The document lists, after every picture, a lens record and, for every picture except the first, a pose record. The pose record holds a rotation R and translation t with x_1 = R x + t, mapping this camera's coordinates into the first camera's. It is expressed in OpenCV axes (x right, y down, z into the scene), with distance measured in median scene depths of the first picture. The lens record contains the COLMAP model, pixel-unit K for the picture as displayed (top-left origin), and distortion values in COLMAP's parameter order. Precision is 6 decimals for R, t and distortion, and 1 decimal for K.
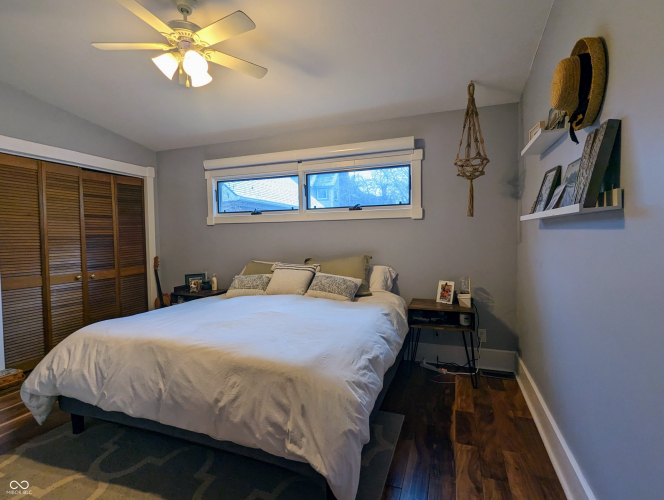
lens RADIAL K [[321.6, 0, 334.8], [0, 321.6, 249.5], [0, 0, 1]] dist [0.004776, -0.000013]
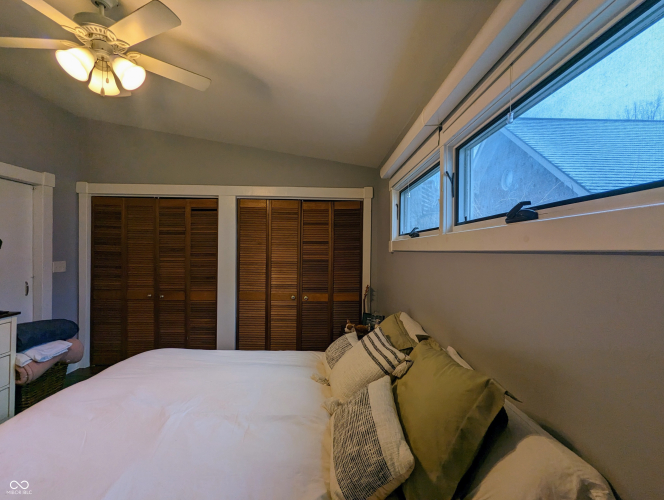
lens RADIAL K [[321.6, 0, 332.5], [0, 321.6, 247.8], [0, 0, 1]] dist [0.004776, -0.000013]
pose [[0.363723, 0.010156, -0.931452, 0.277257], [-0.054778, 0.998443, -0.010504, -0.074950], [0.929895, 0.054844, 0.363713, 0.646715]]
